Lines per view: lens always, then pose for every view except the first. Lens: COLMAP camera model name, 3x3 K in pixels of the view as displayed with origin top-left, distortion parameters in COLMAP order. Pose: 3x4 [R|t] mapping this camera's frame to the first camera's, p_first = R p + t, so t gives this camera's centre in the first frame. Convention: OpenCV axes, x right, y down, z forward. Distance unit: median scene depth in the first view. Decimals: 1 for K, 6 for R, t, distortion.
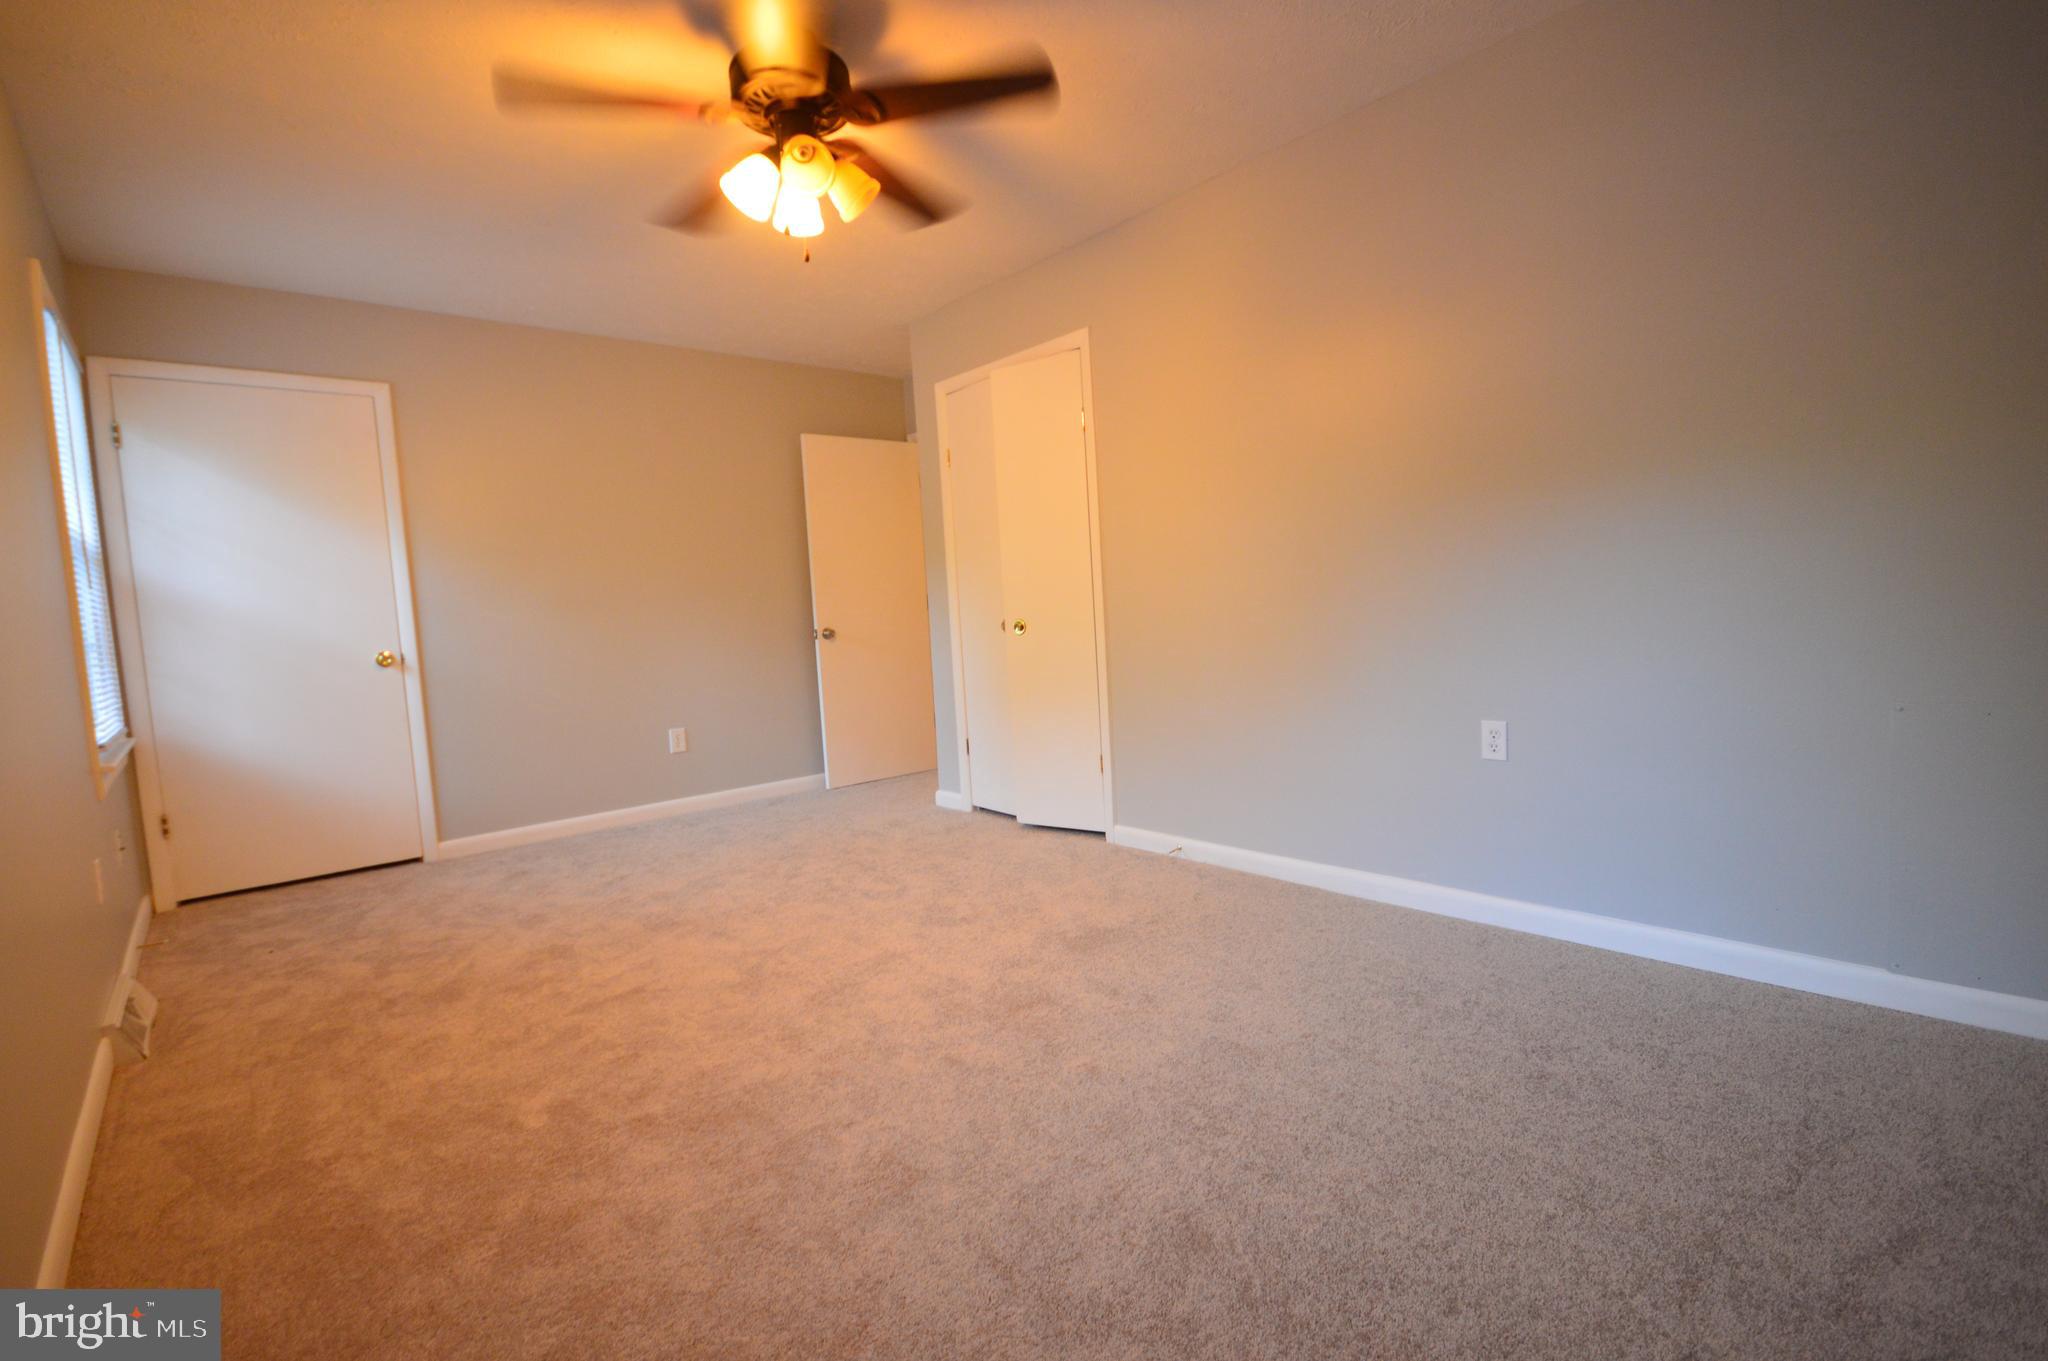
lens RADIAL K [[911.2, 0, 1028.3], [0, 911.2, 678.5], [0, 0, 1]] dist [0.008439, -0.011129]
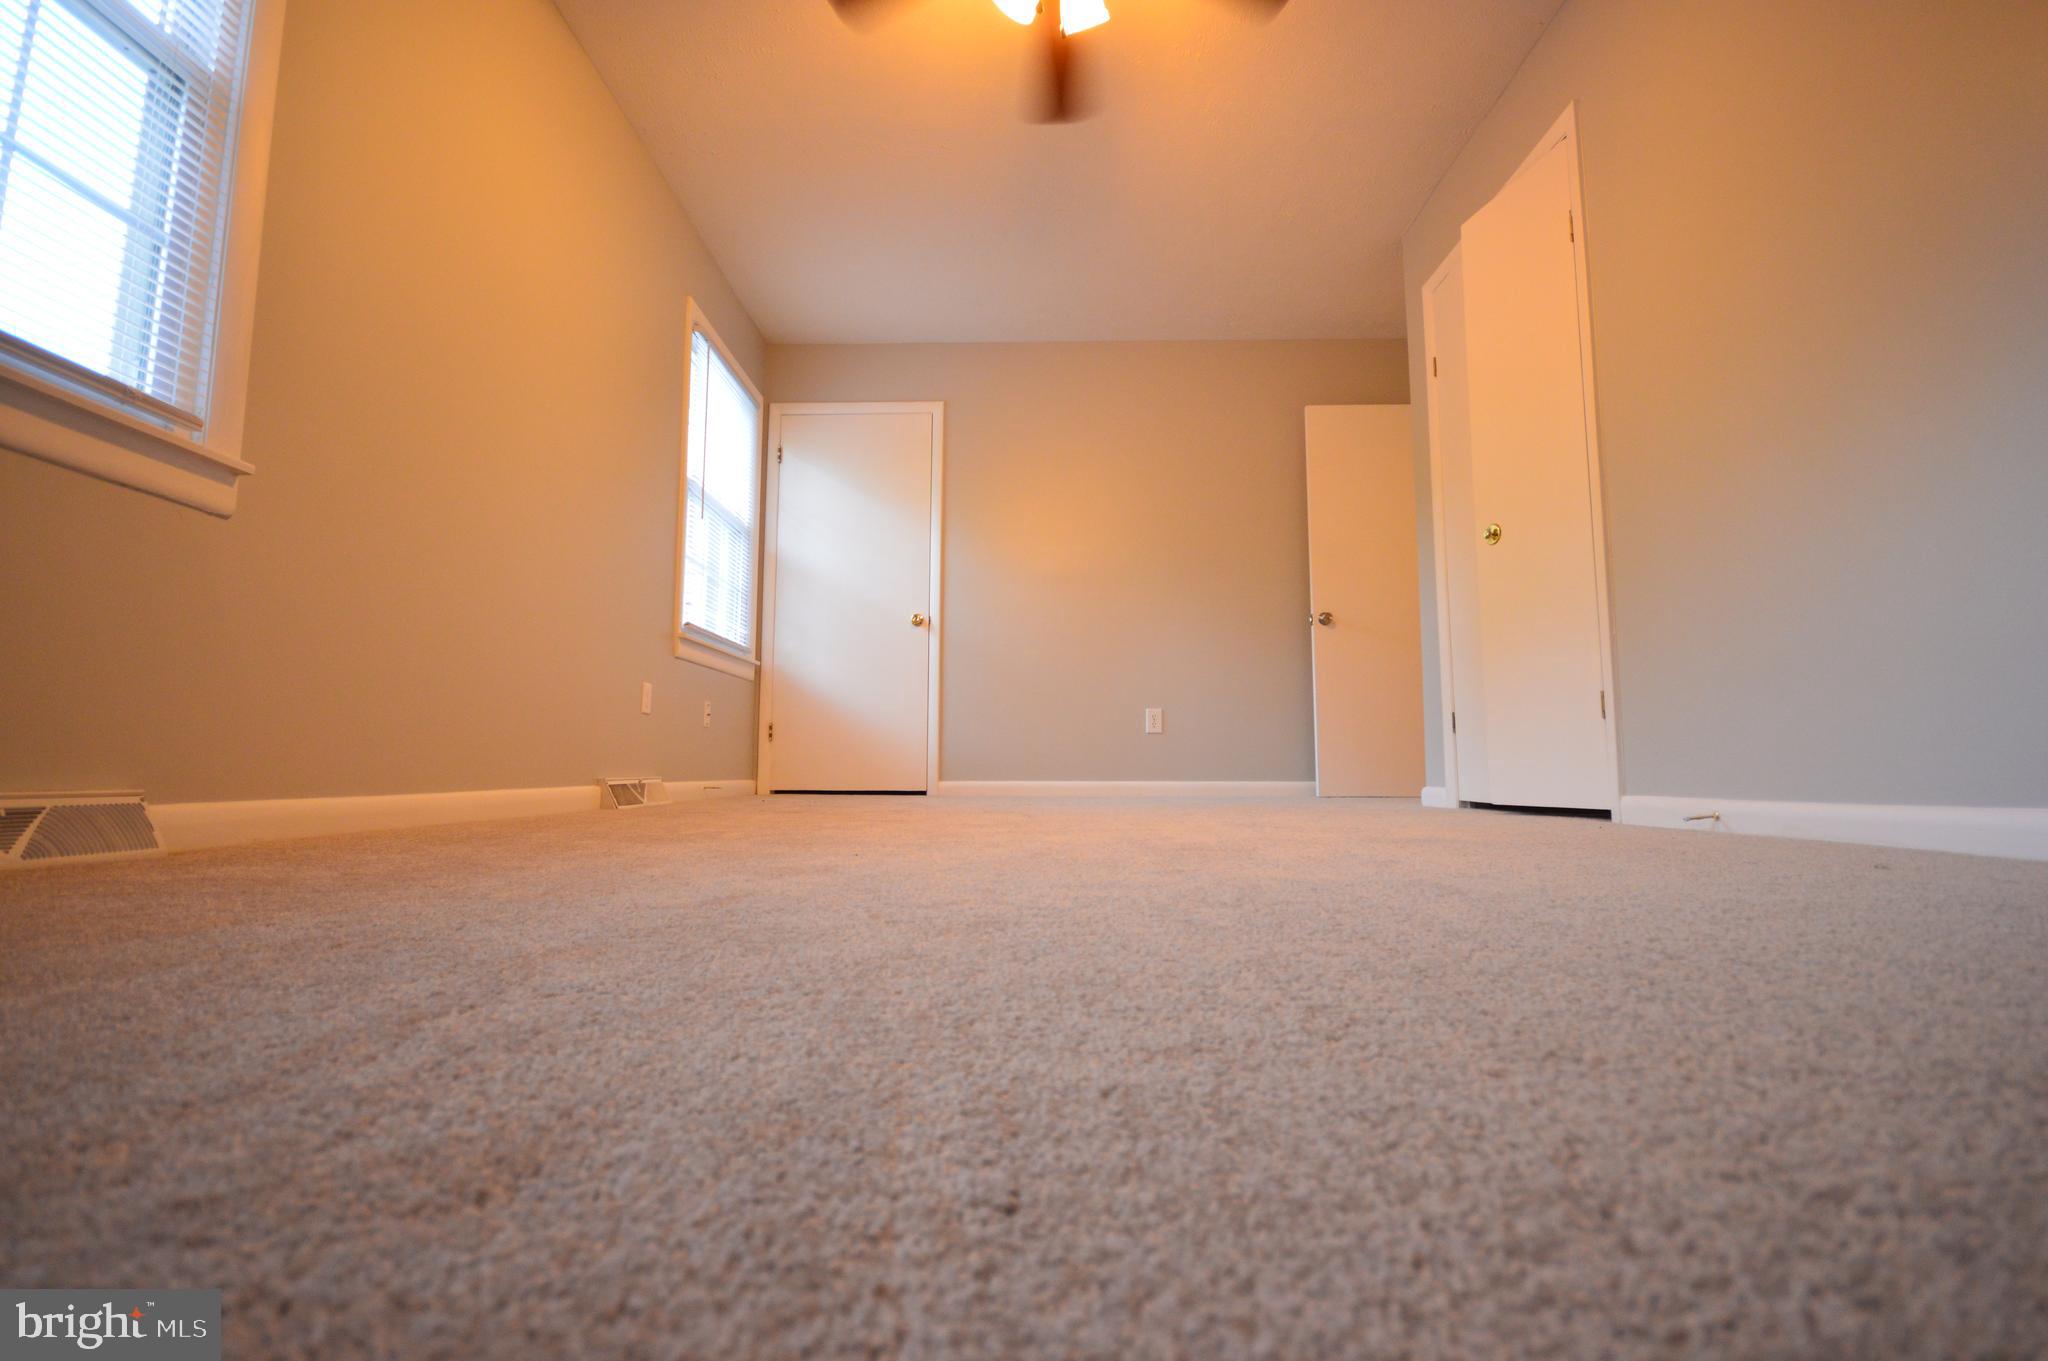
lens RADIAL K [[911.2, 0, 1024.7], [0, 911.2, 676.8], [0, 0, 1]] dist [0.008439, -0.011129]
pose [[0.735238, -0.016310, -0.677613, 0.214200], [-0.096558, 0.986994, -0.128527, 0.193953], [0.670896, 0.159927, 0.724101, 0.232238]]
